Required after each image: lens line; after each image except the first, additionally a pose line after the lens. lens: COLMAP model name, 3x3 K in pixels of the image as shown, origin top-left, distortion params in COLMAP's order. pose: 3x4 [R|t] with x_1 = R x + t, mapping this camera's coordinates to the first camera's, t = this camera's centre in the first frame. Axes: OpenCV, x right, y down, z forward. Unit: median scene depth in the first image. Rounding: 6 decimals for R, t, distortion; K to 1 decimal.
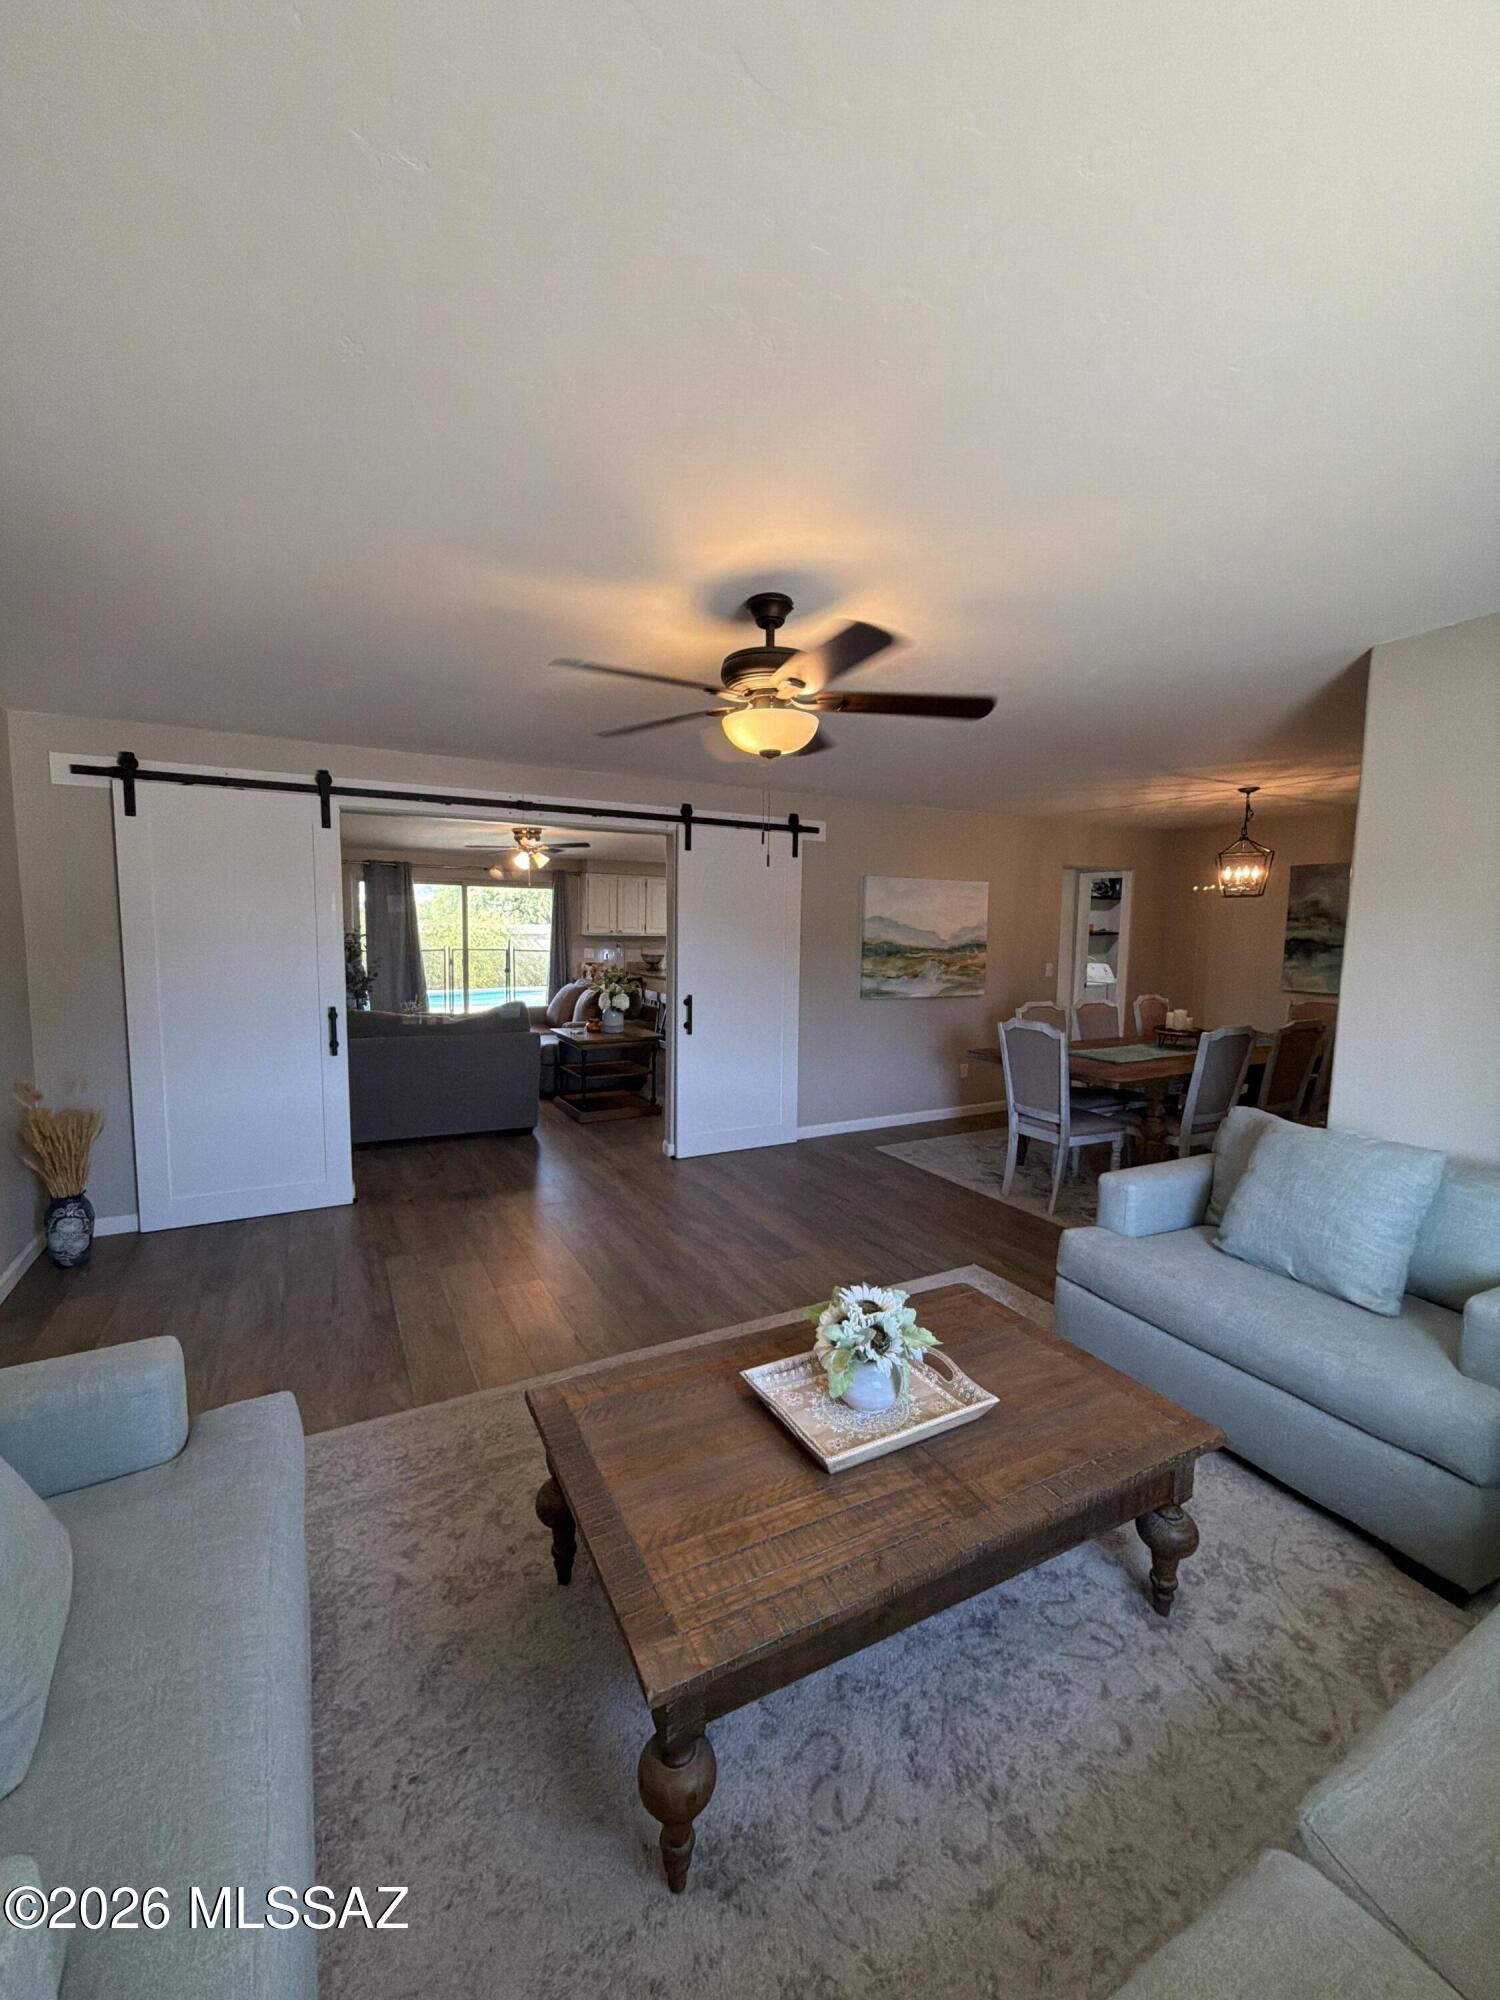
lens RADIAL K [[802.7, 0, 754.9], [0, 802.7, 1004.4], [0, 0, 1]] dist [0.001163, 0.000320]
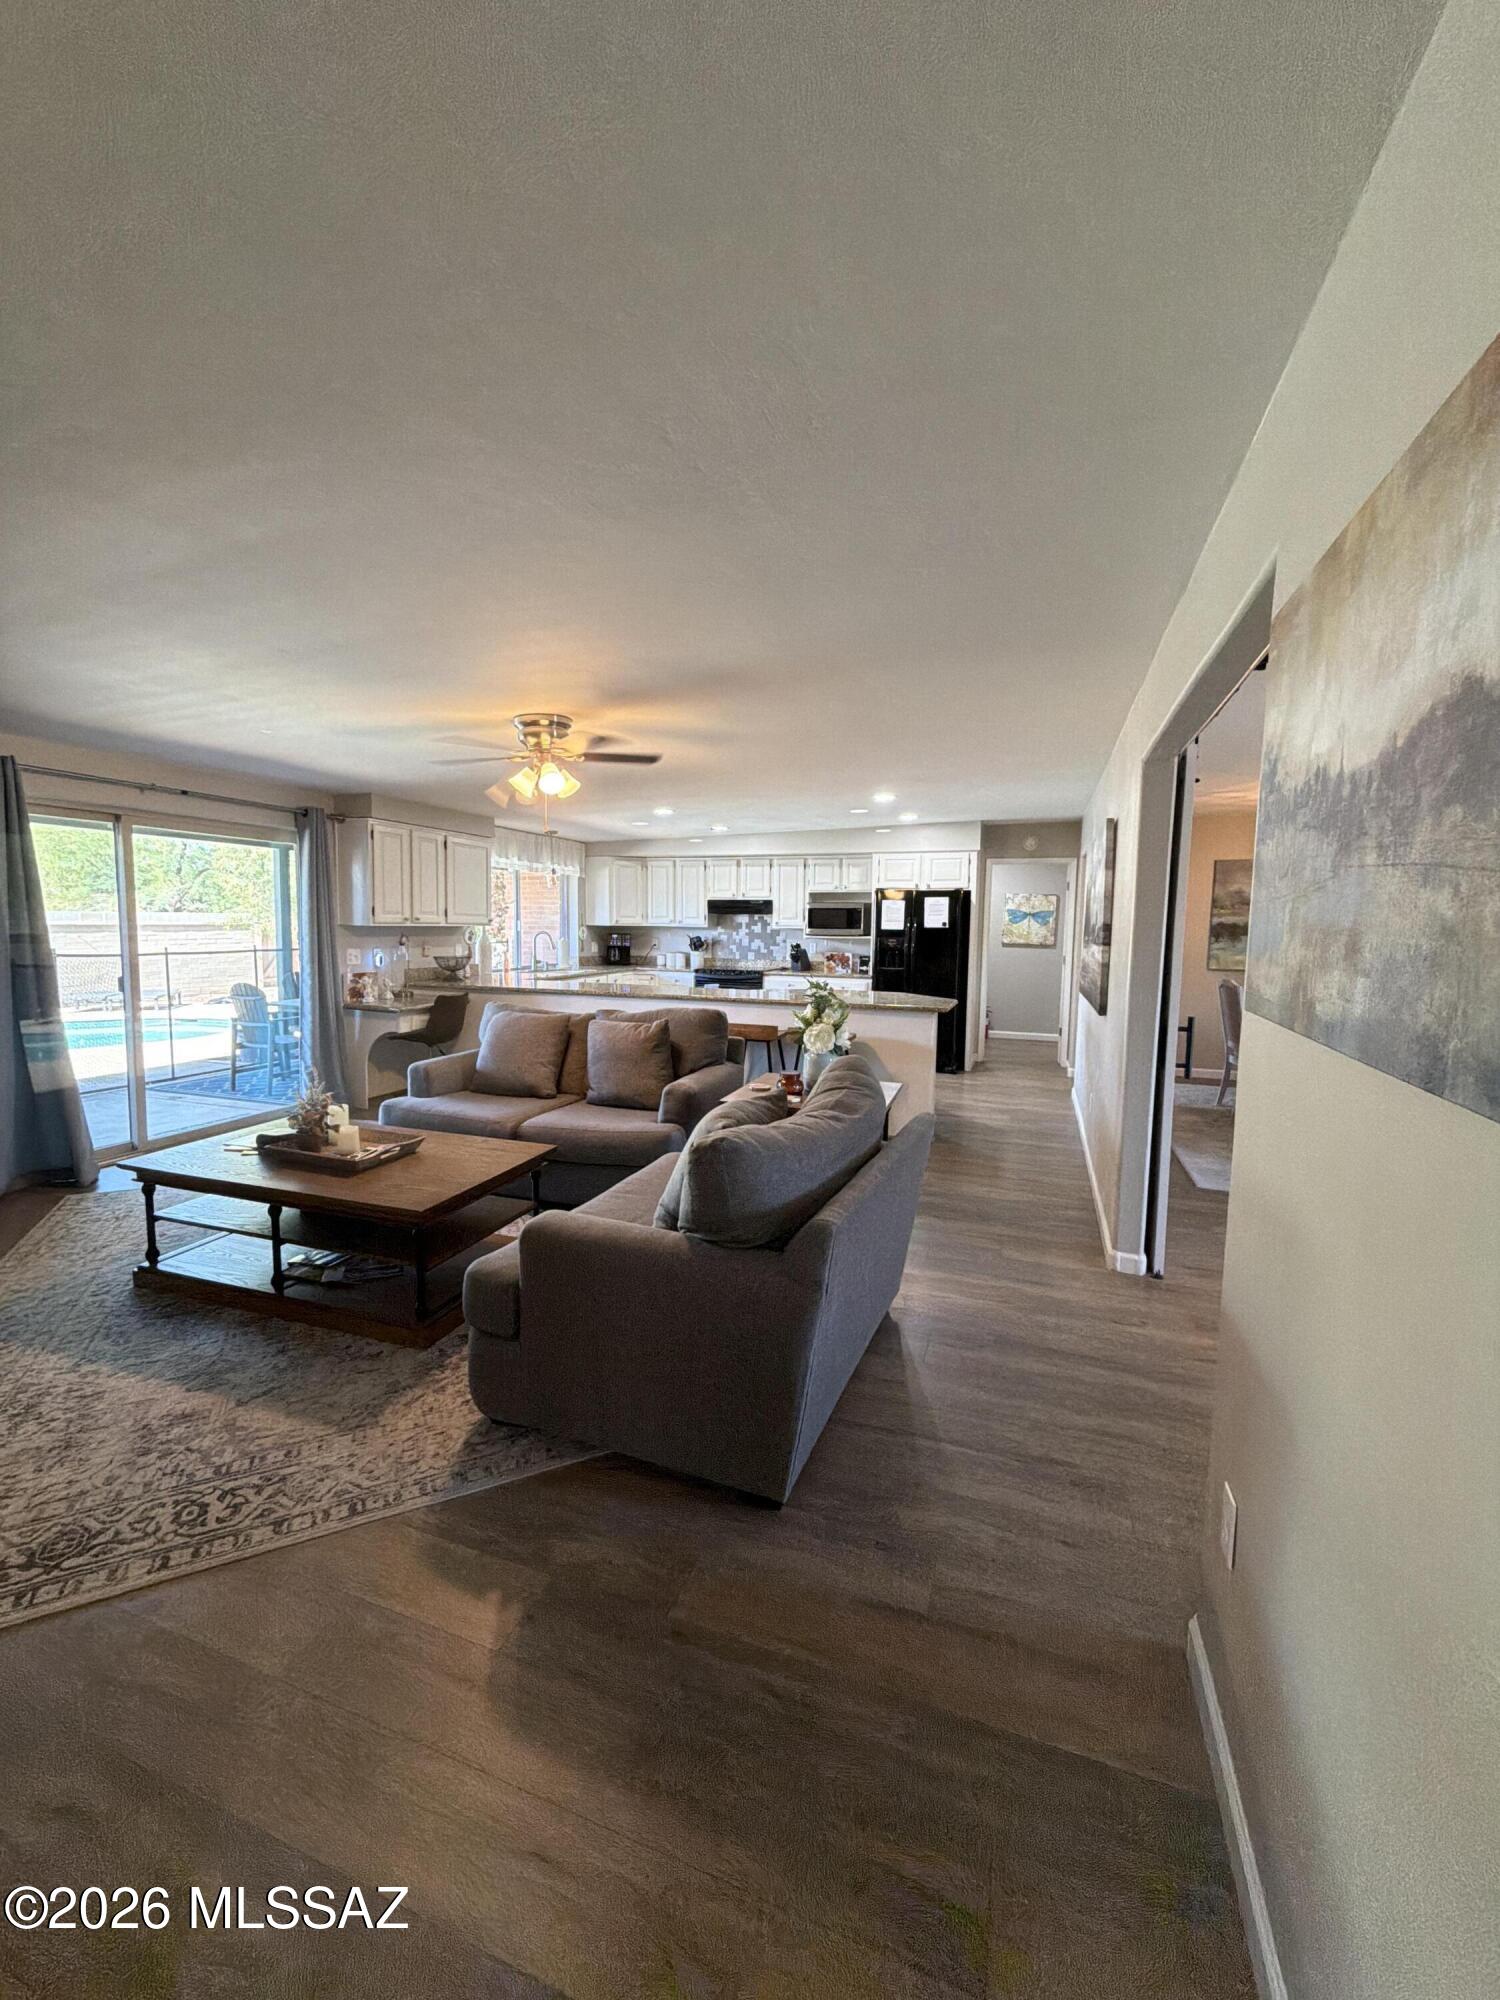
lens RADIAL K [[802.7, 0, 741.7], [0, 802.7, 995.8], [0, 0, 1]] dist [0.001163, 0.000320]
pose [[0.755272, -0.069367, 0.651730, -0.602280], [0.060531, 0.997516, 0.036022, -0.062350], [-0.652610, 0.012243, 0.757595, 0.579367]]
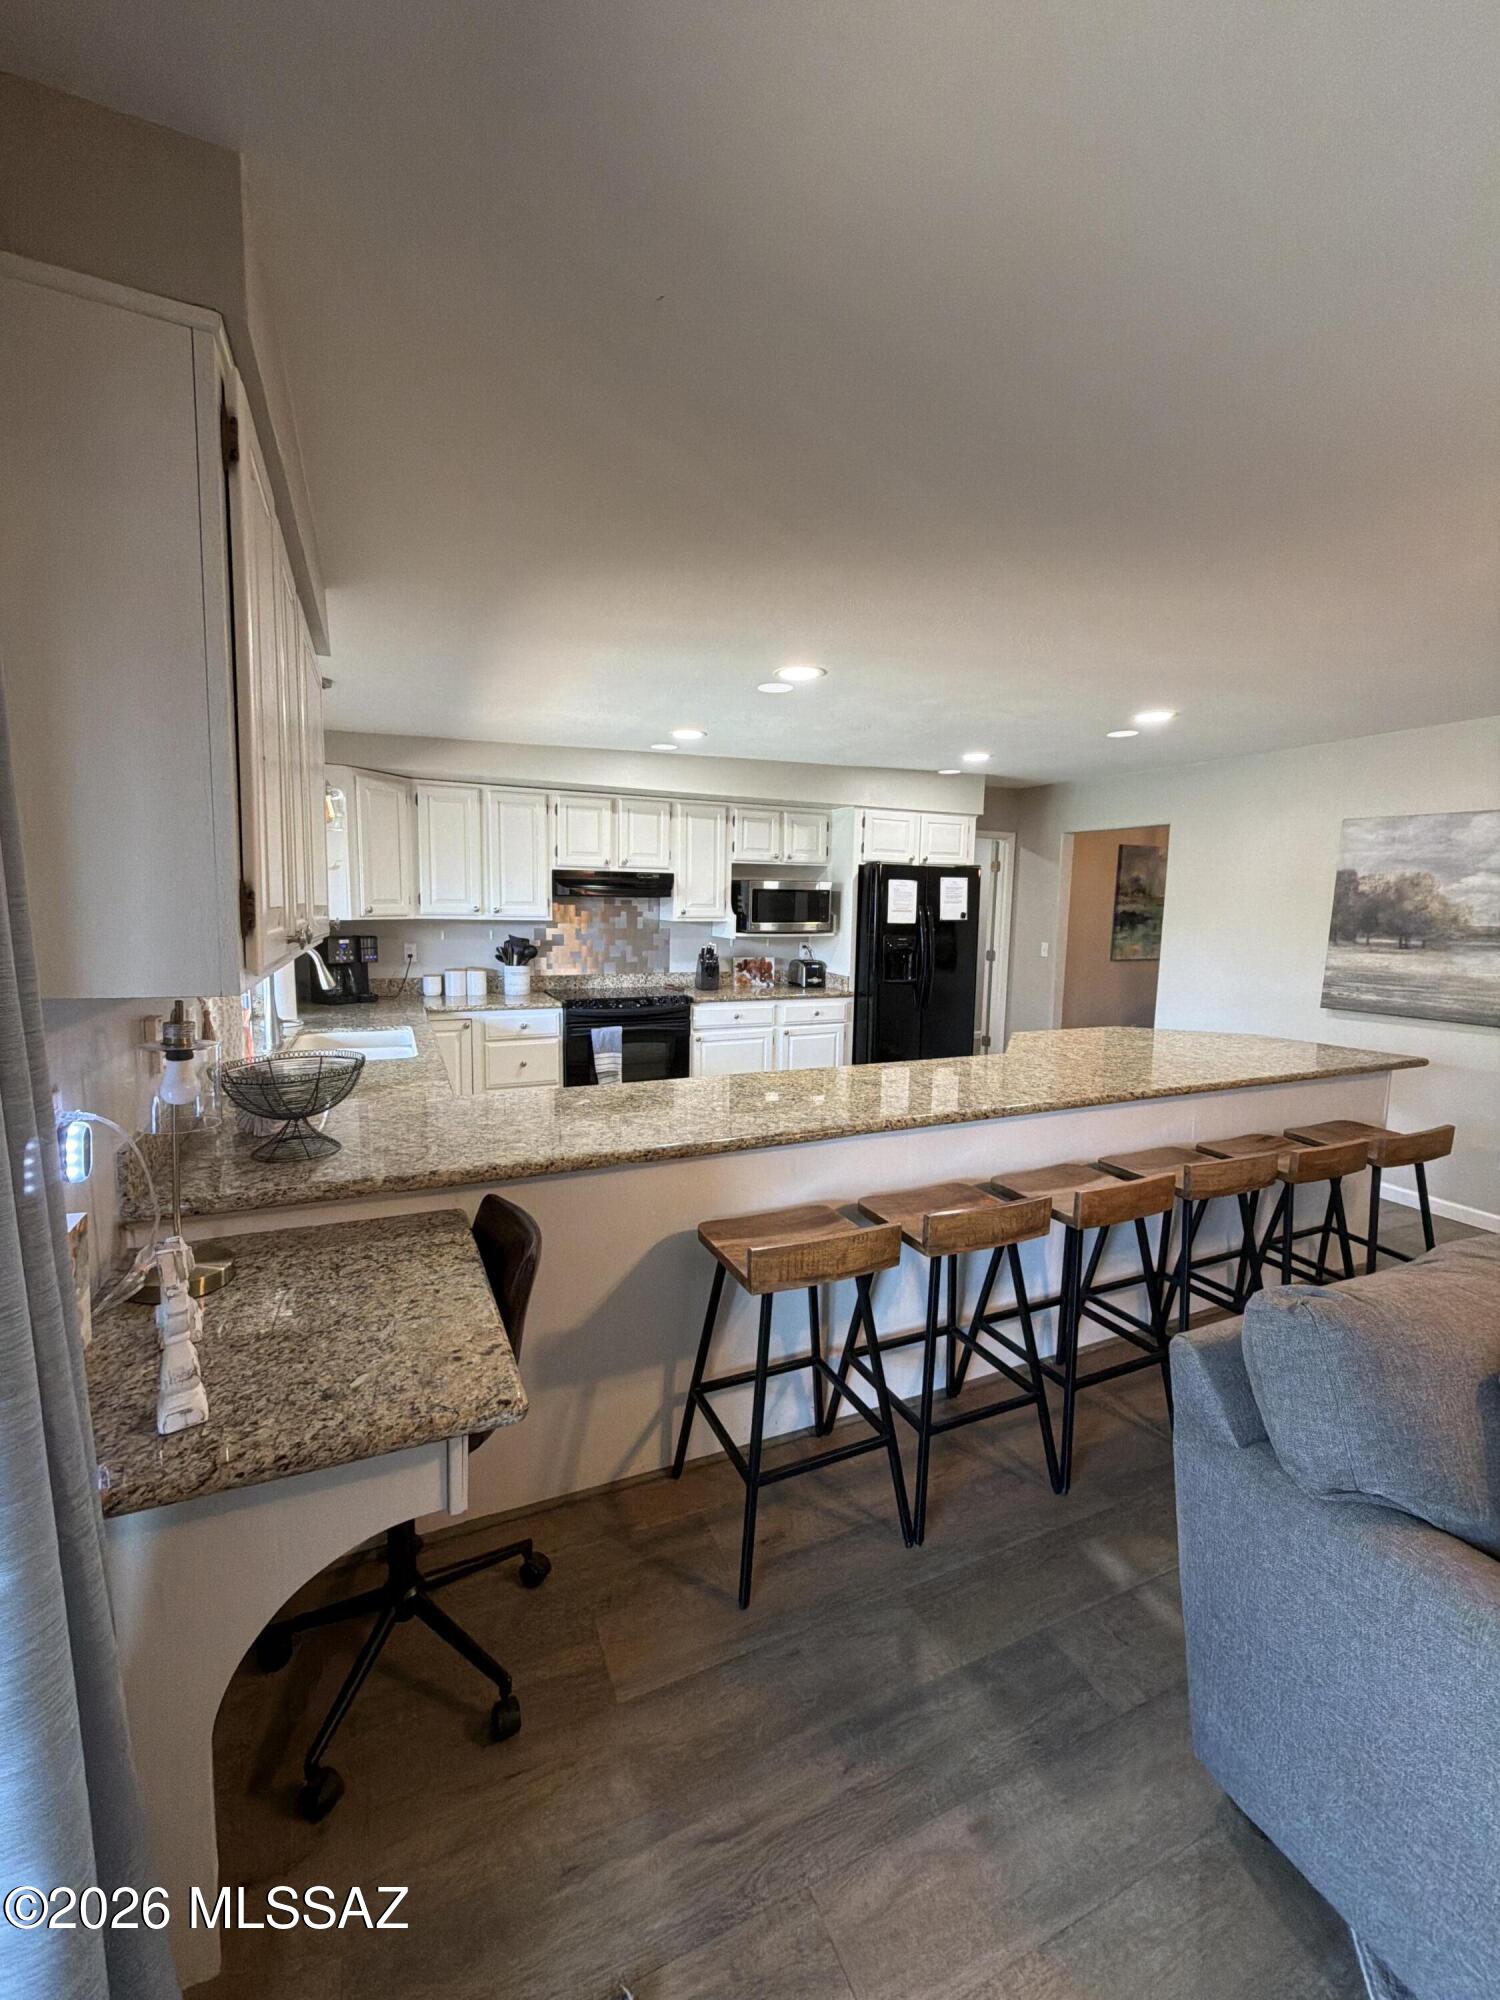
lens RADIAL K [[802.7, 0, 745.7], [0, 802.7, 995.1], [0, 0, 1]] dist [0.001163, 0.000320]
pose [[0.079922, -0.131536, 0.988084, -0.463522], [0.073986, 0.989304, 0.125714, -0.145830], [-0.994052, 0.063057, 0.088799, 1.424880]]
